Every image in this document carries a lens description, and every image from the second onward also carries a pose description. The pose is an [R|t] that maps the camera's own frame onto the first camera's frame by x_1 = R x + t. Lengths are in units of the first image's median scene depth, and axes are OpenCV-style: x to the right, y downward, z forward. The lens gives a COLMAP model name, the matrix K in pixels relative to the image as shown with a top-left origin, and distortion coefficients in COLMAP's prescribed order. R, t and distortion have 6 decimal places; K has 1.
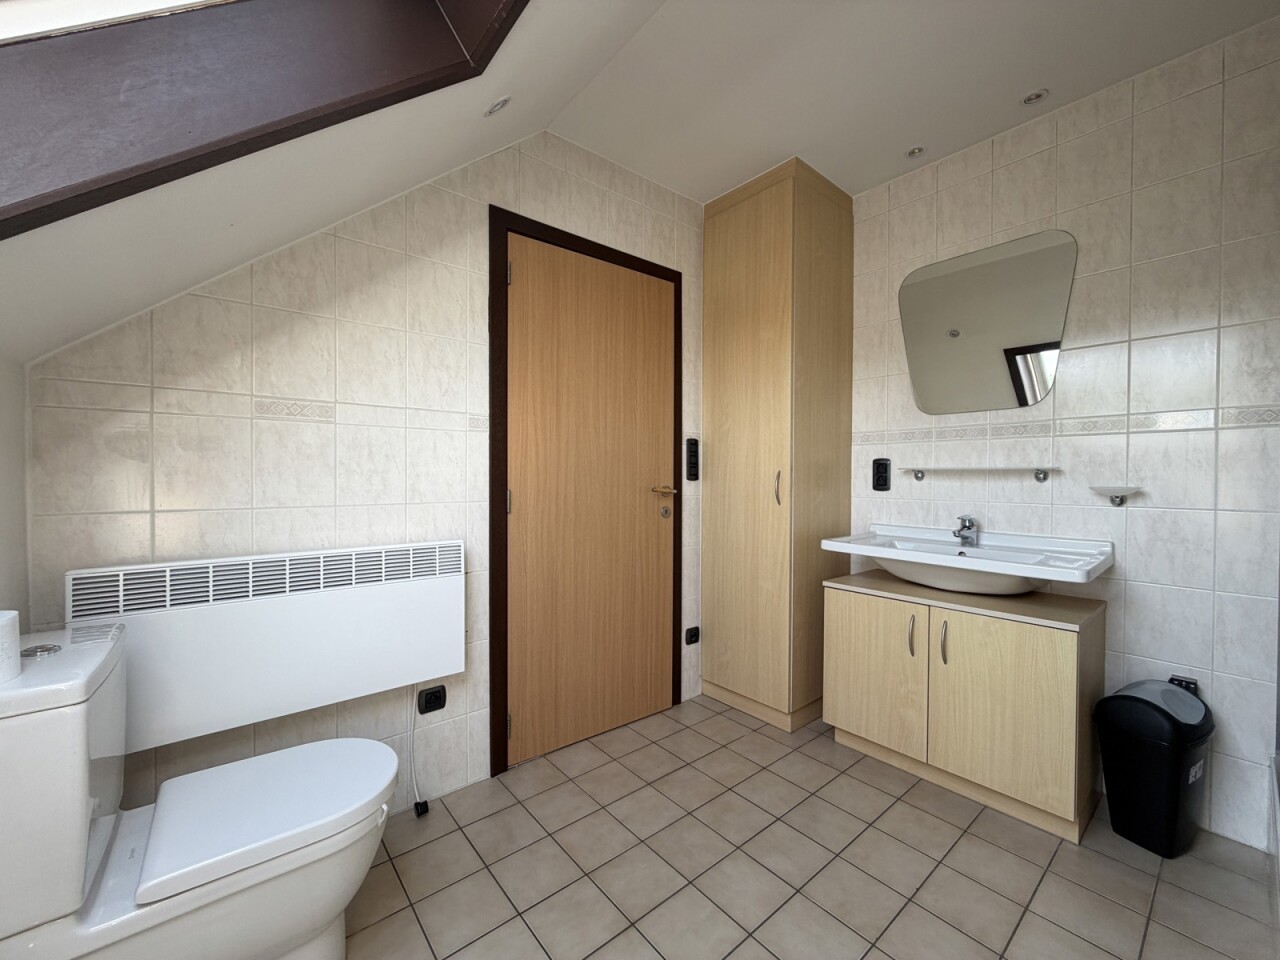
lens RADIAL K [[511.6, 0, 639.8], [0, 511.6, 479.3], [0, 0, 1]] dist [0.001946, -0.000928]
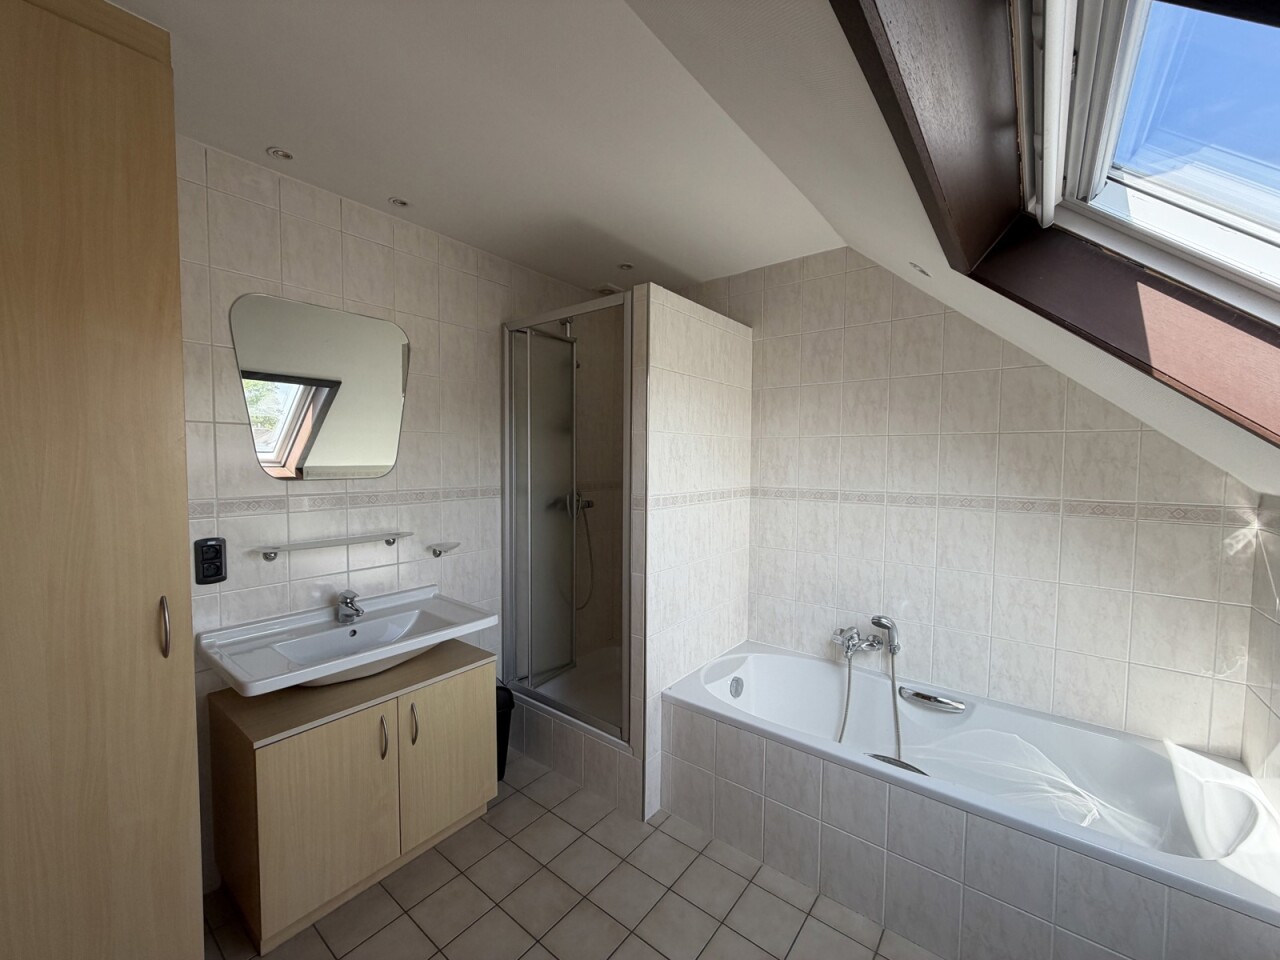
lens RADIAL K [[511.6, 0, 639.6], [0, 511.6, 484.0], [0, 0, 1]] dist [0.001946, -0.000928]
pose [[-0.203706, -0.054358, 0.977522, -0.391809], [-0.000281, 0.998461, 0.055464, -0.181468], [-0.979032, 0.011023, -0.203408, 0.657580]]
